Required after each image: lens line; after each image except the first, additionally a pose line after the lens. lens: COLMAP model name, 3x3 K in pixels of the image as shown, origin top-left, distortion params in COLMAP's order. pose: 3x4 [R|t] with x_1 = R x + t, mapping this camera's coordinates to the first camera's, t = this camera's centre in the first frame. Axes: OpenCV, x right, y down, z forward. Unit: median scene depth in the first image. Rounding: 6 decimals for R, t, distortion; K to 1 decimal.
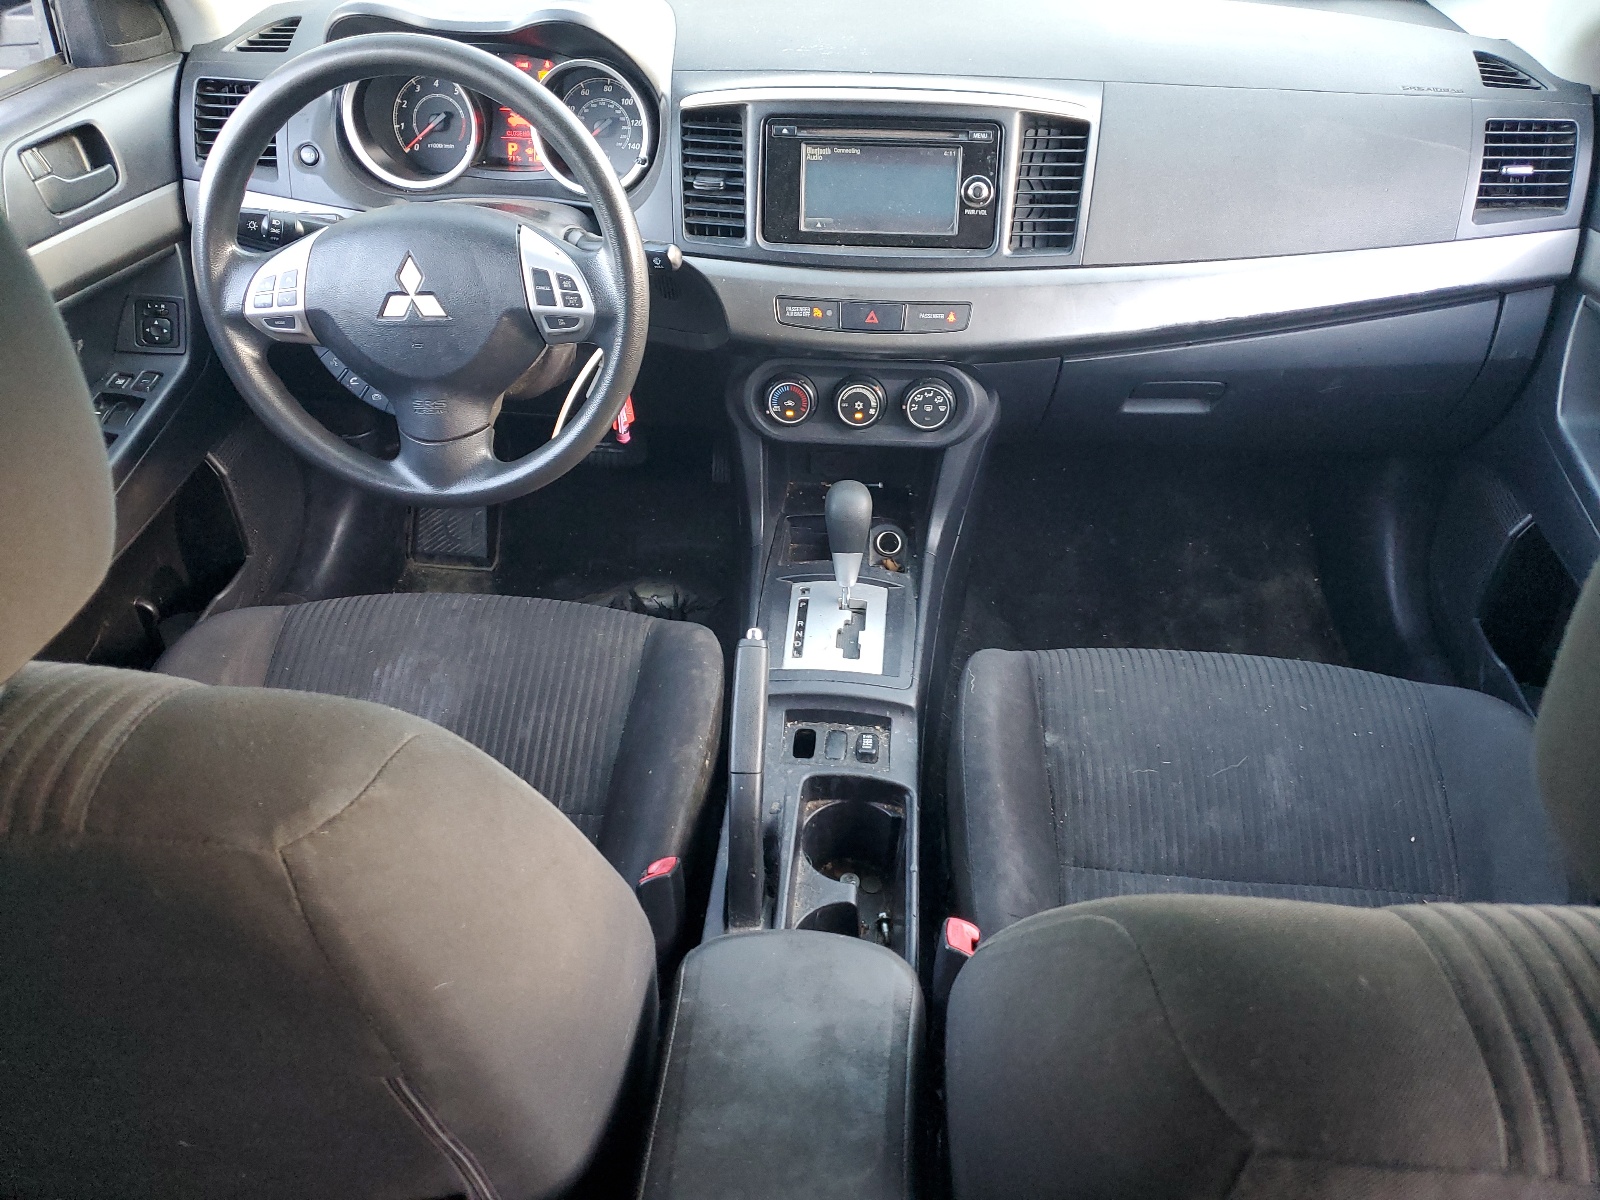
lens RADIAL K [[1229.1, 0, 799.9], [0, 1229.1, 598.0], [0, 0, 1]] dist [-0.008319, -0.002366]
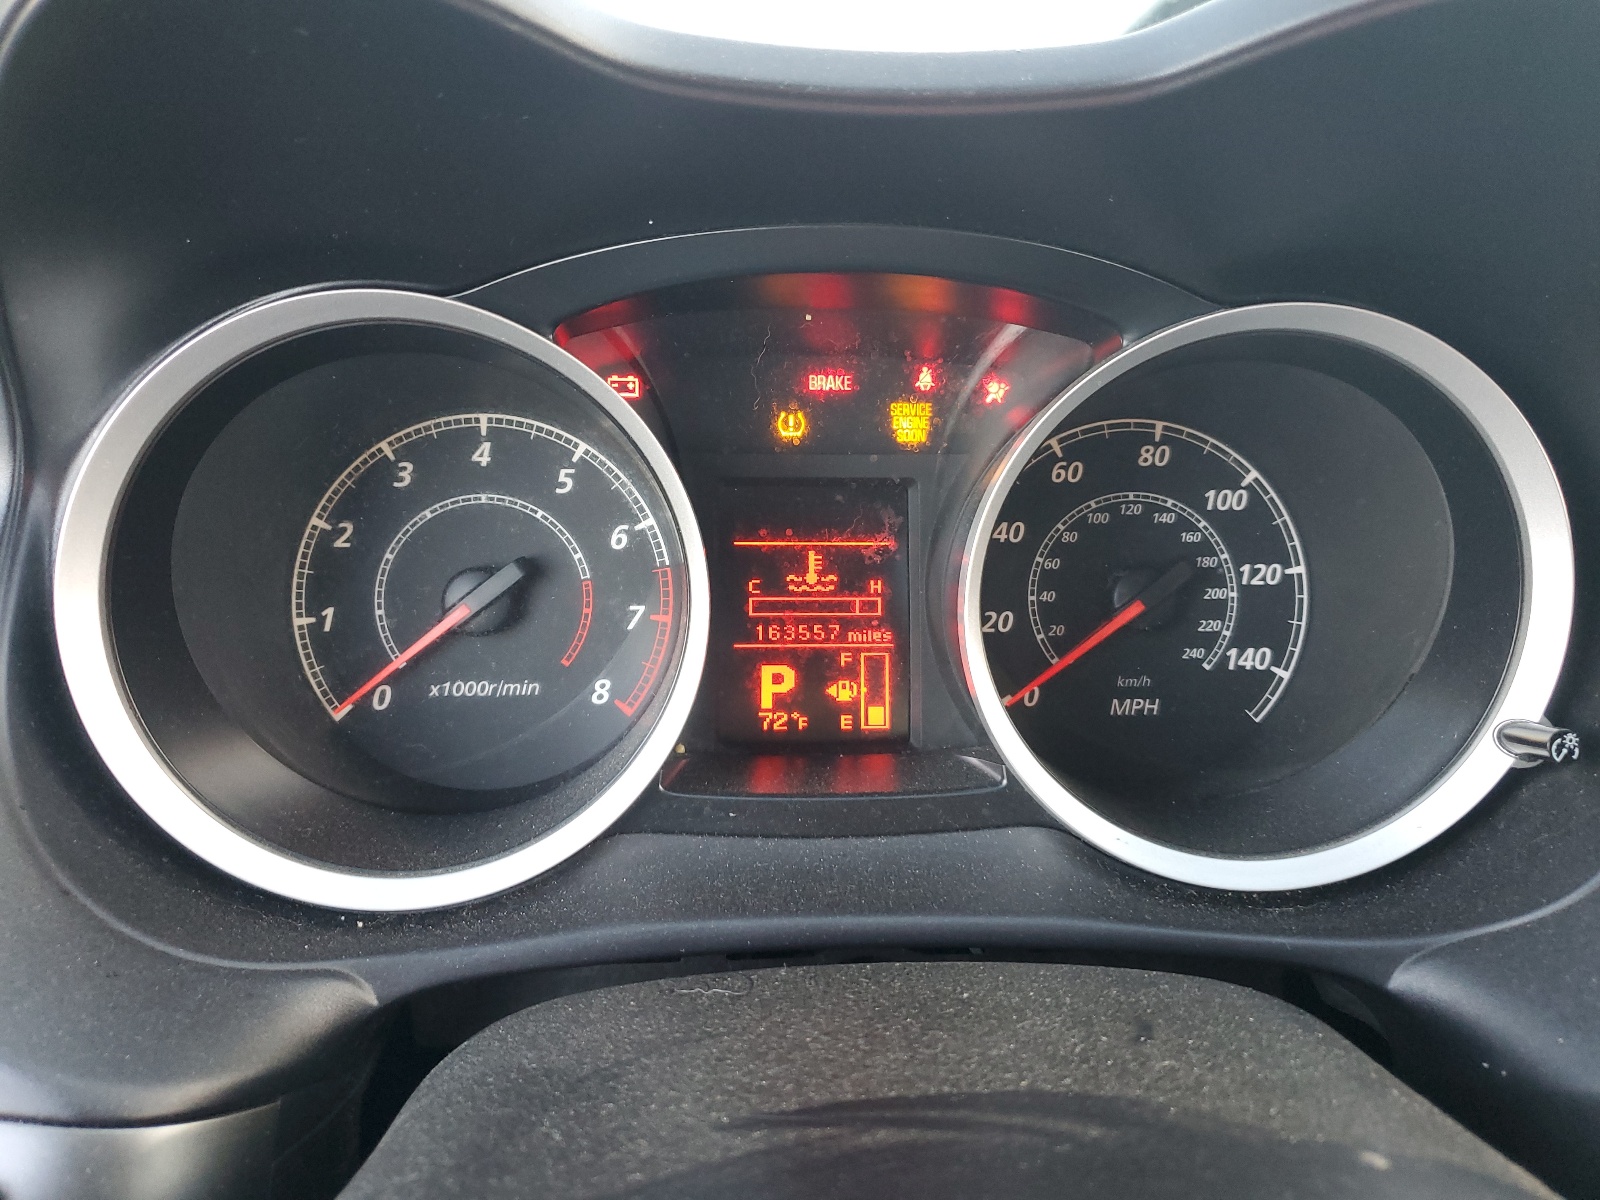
lens RADIAL K [[1229.1, 0, 798.7], [0, 1229.1, 602.0], [0, 0, 1]] dist [-0.008319, -0.002366]
pose [[0.984179, -0.043306, 0.171805, -0.275295], [0.095444, 0.946535, -0.308159, -0.306133], [-0.149275, 0.319681, 0.935693, 0.761141]]
